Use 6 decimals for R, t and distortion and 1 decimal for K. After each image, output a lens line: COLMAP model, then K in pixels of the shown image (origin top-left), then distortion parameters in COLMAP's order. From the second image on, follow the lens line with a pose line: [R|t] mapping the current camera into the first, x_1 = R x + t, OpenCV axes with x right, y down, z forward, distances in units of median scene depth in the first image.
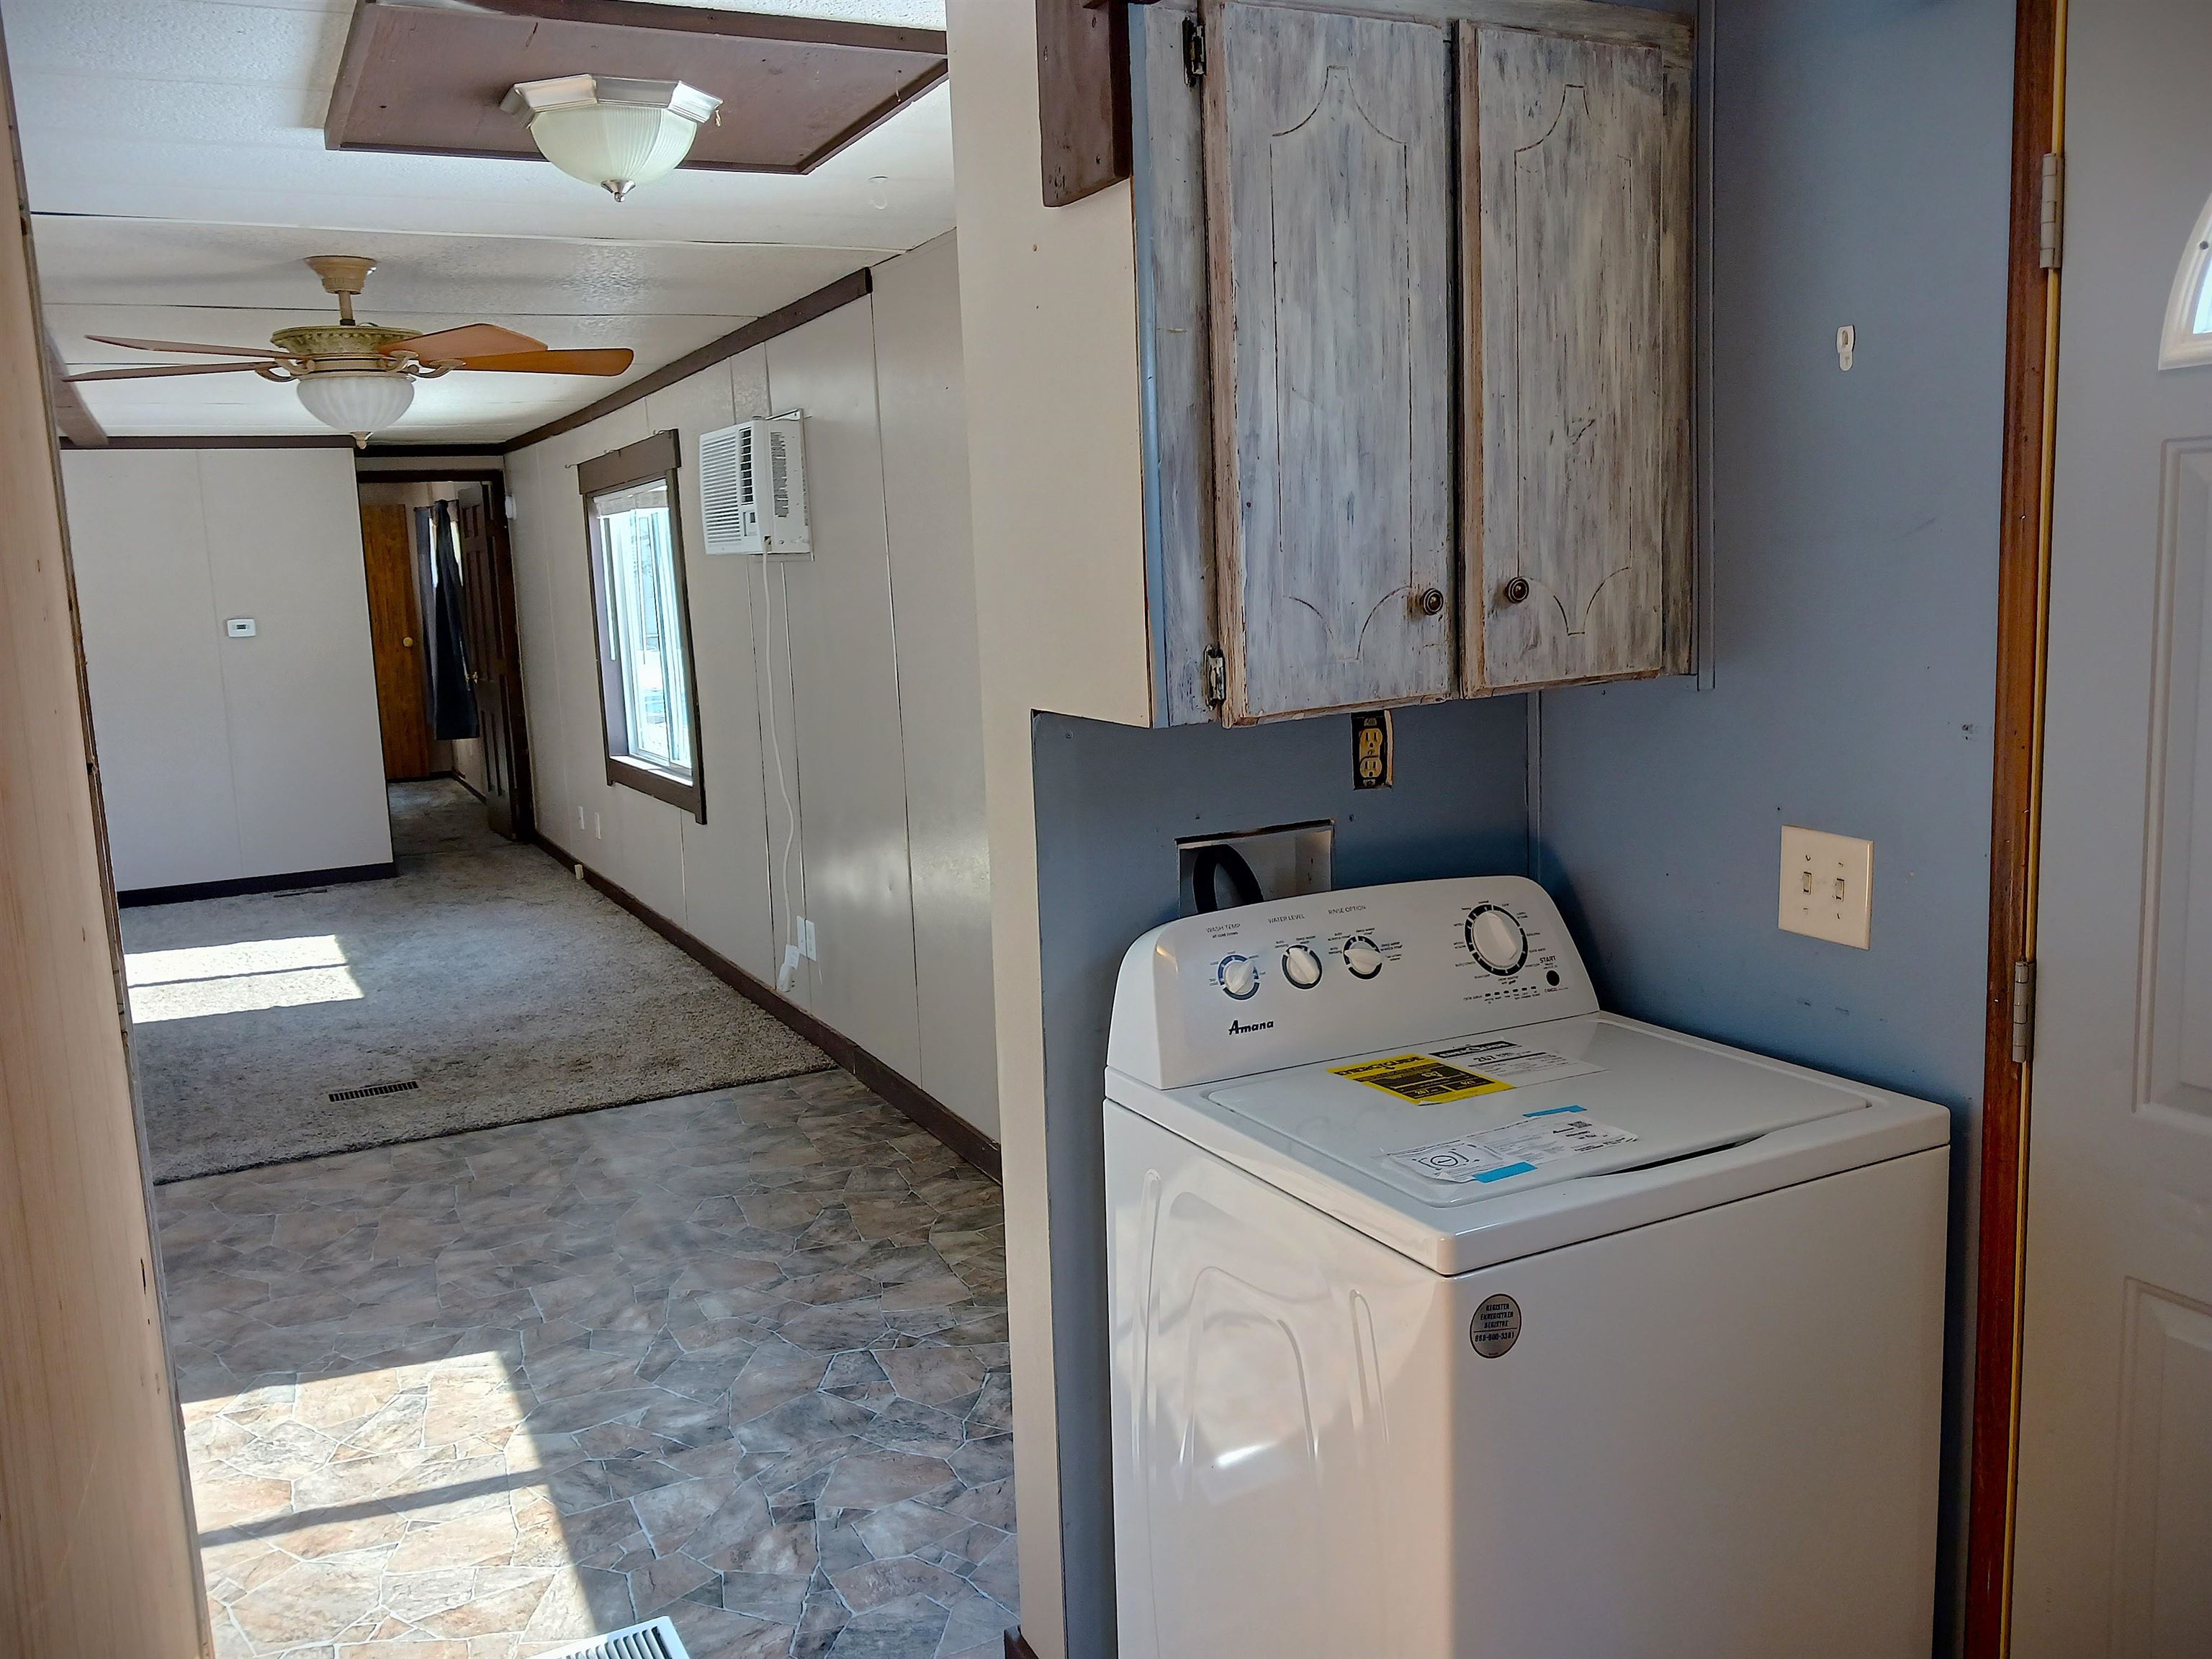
lens RADIAL K [[1750.5, 0, 1124.2], [0, 1750.5, 817.7], [0, 0, 1]] dist [0.059651, -0.093720]
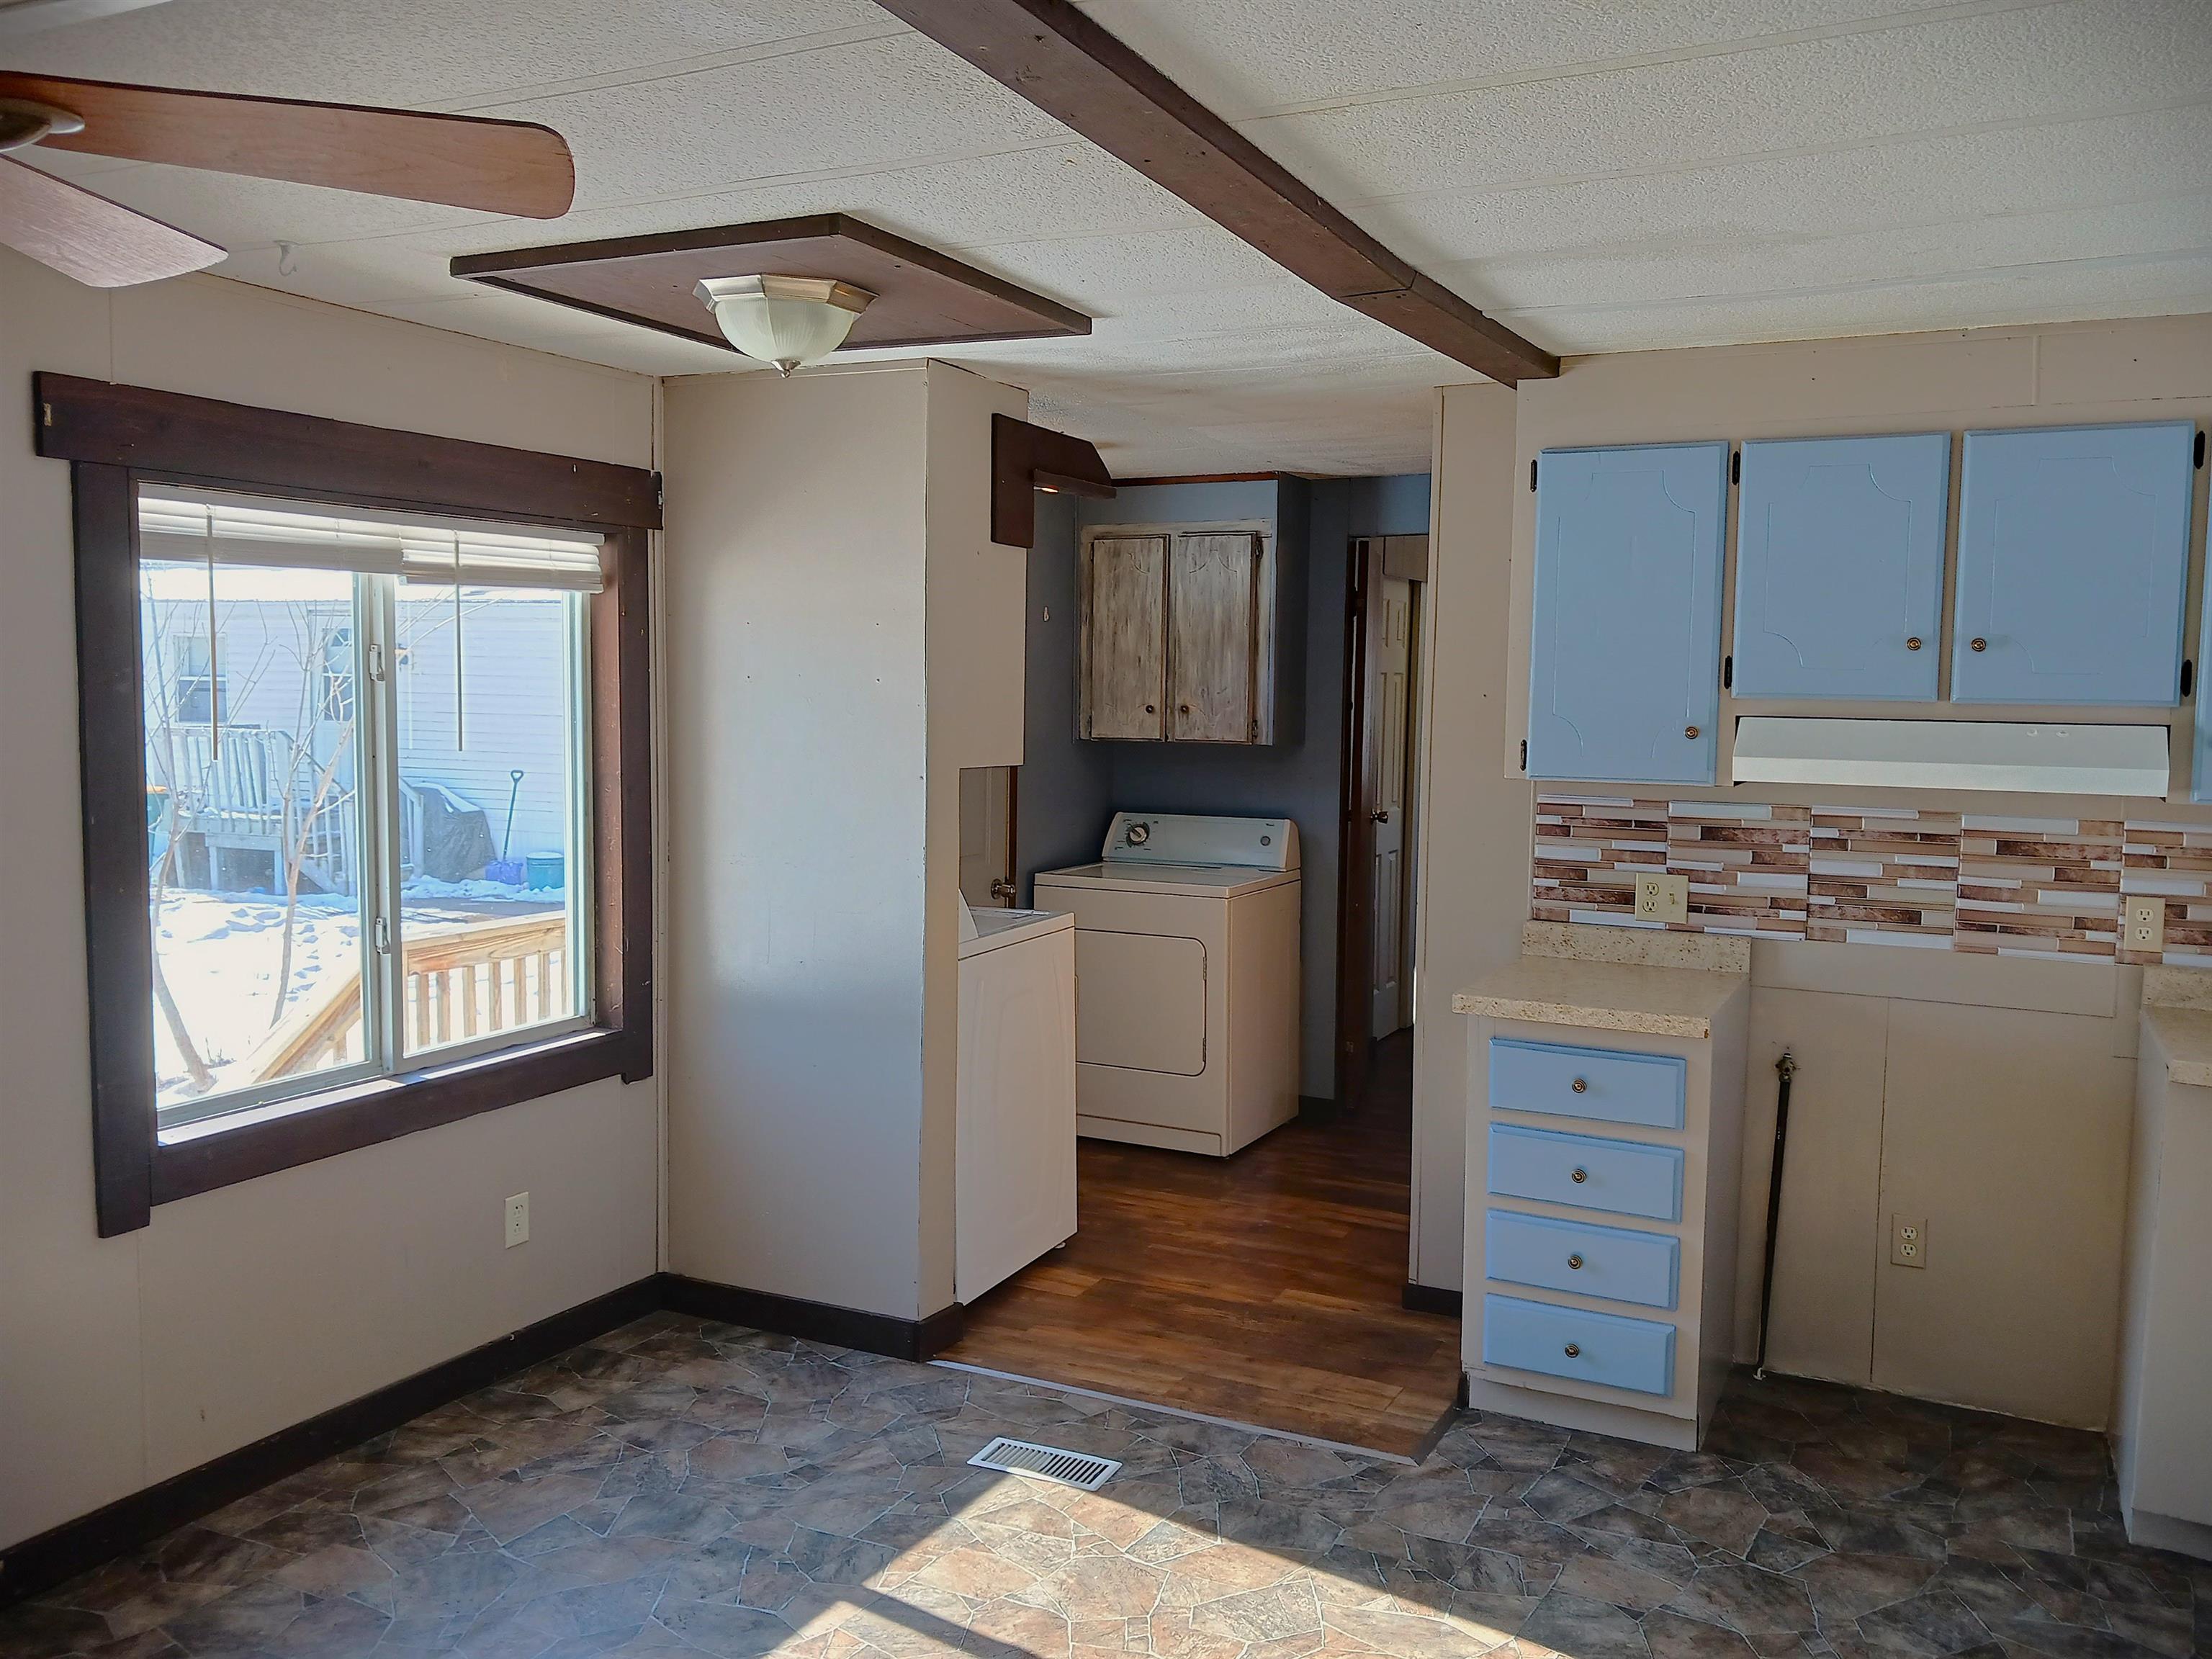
lens RADIAL K [[1750.5, 0, 1101.5], [0, 1750.5, 818.6], [0, 0, 1]] dist [0.059651, -0.093720]
pose [[-0.583358, -0.033284, 0.811533, -0.846935], [0.129294, 0.982614, 0.133242, -0.120508], [-0.801858, 0.182654, -0.568912, 0.964957]]
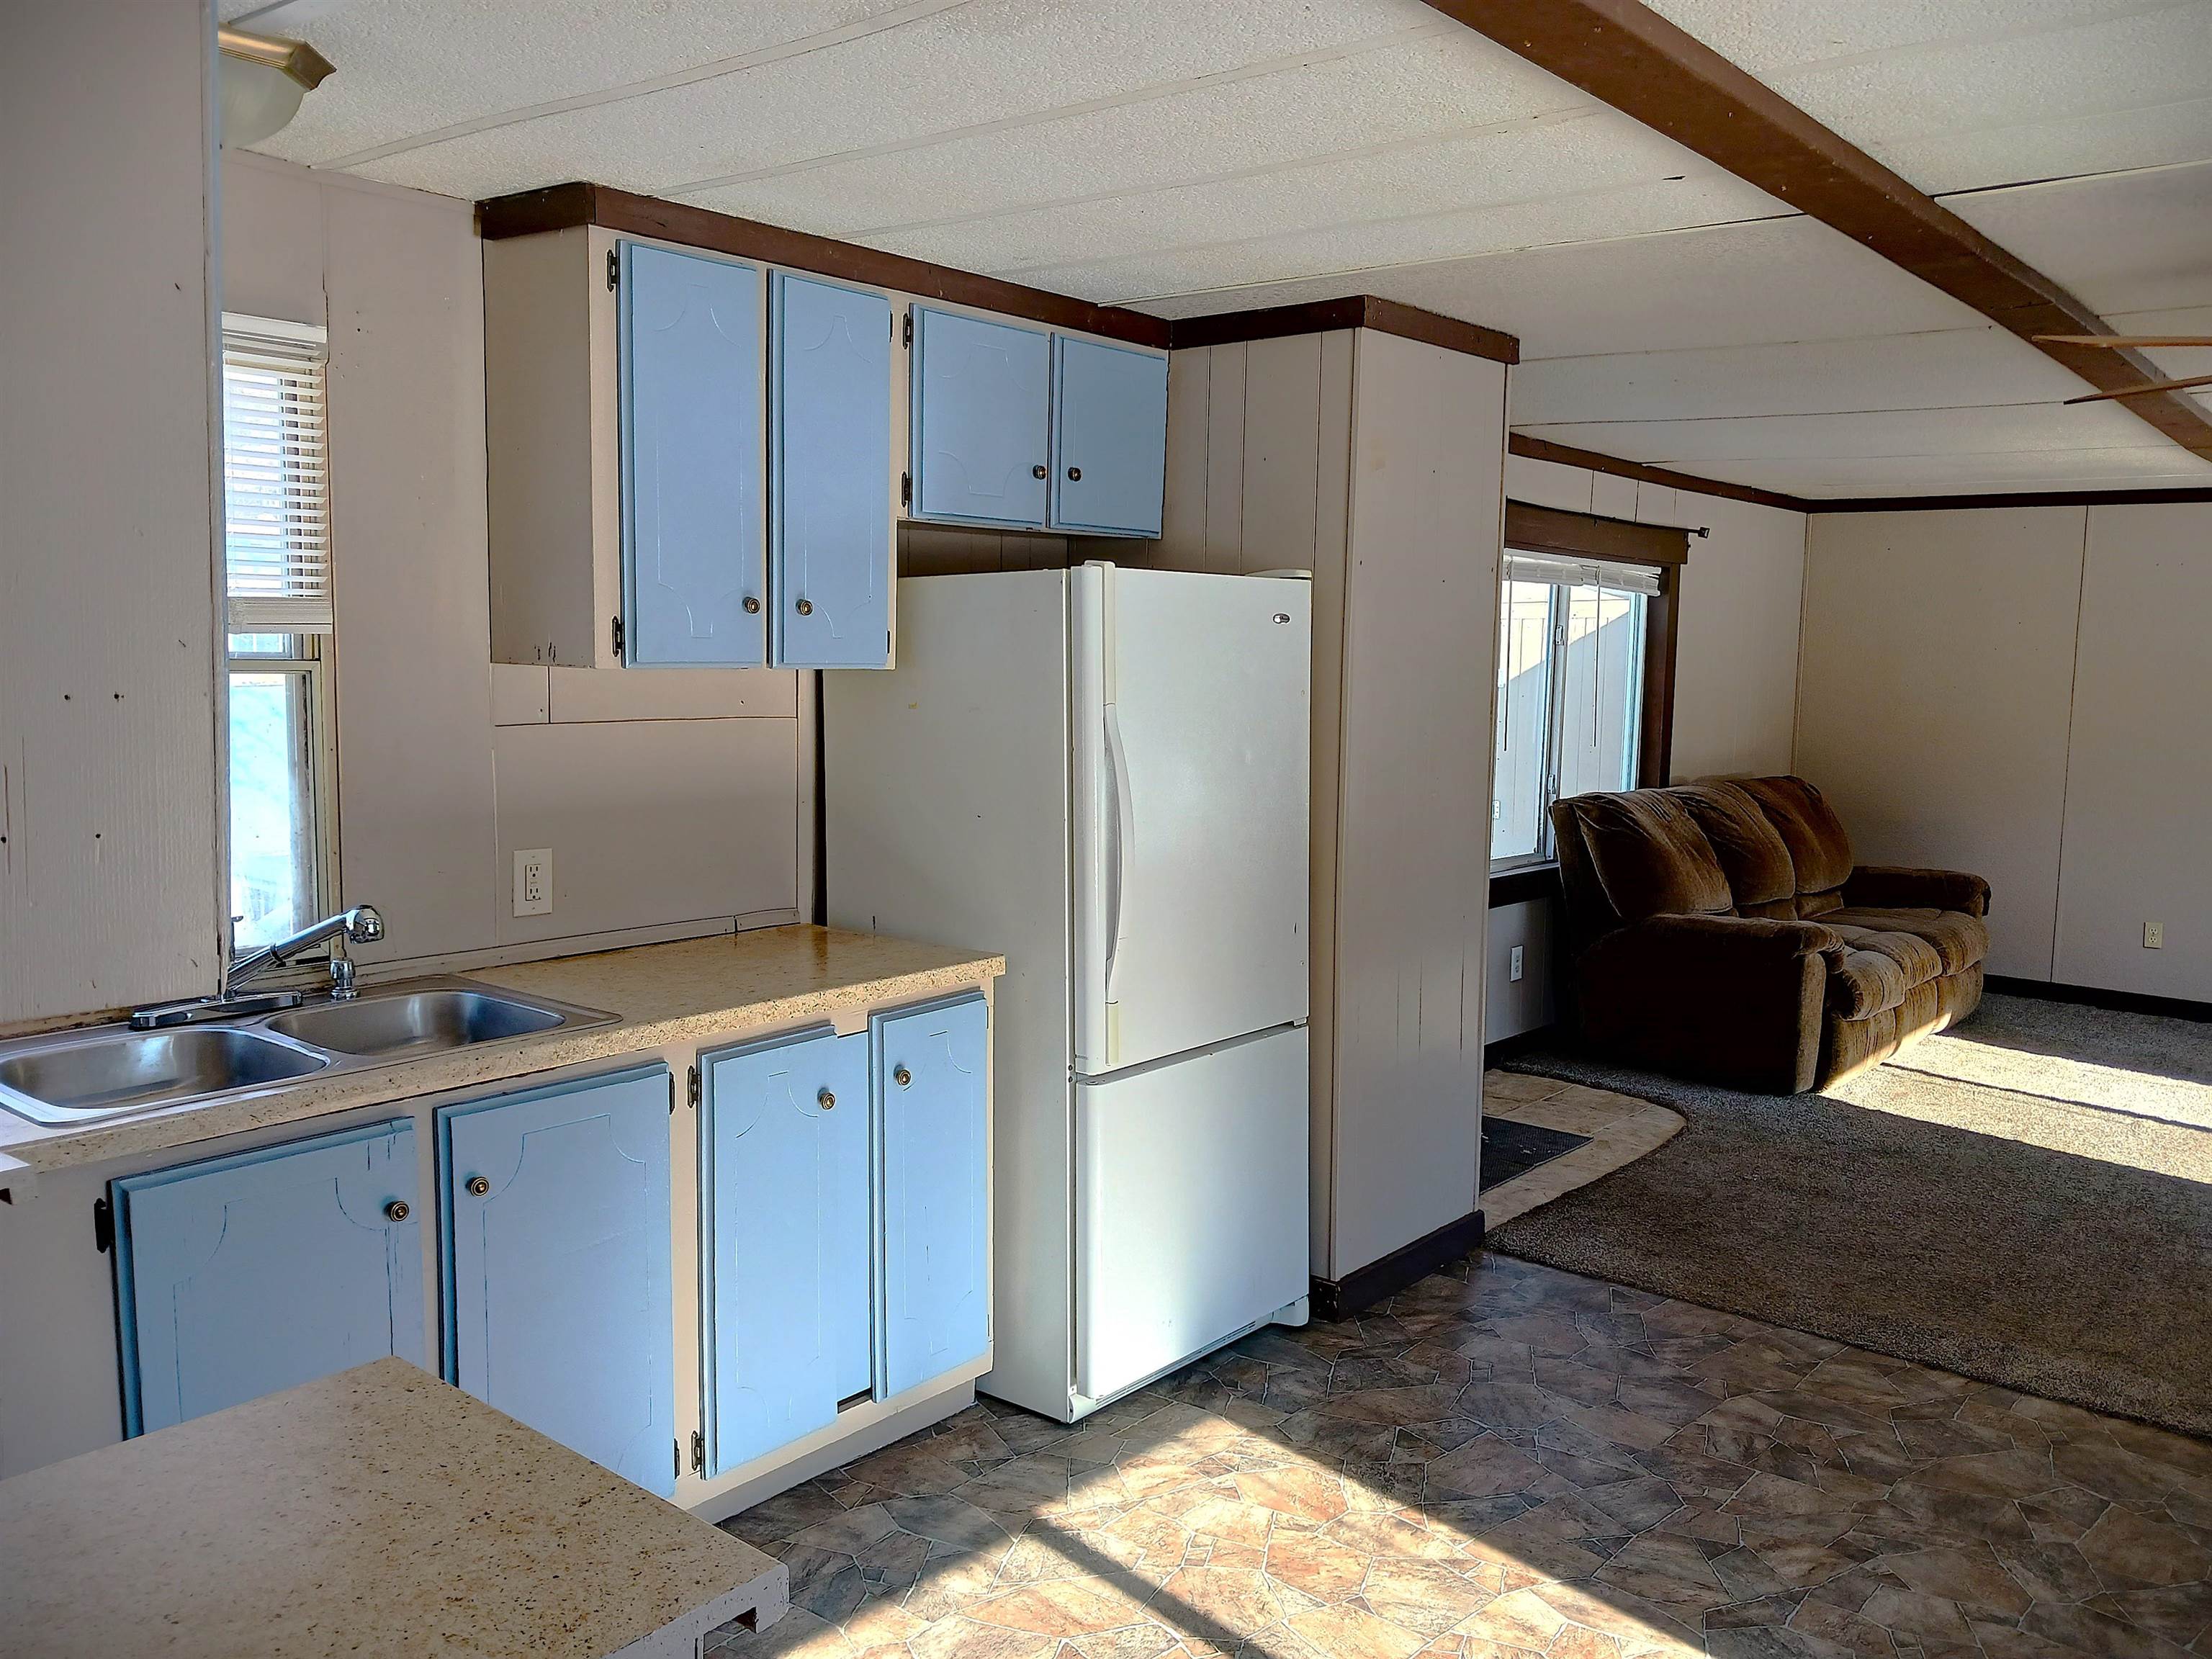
lens RADIAL K [[1750.5, 0, 1099.8], [0, 1750.5, 850.6], [0, 0, 1]] dist [0.059651, -0.093720]
pose [[0.385741, 0.156725, -0.909198, -0.012050], [-0.170689, 0.980577, 0.096612, -0.043901], [0.906680, 0.117923, 0.405000, 0.281820]]
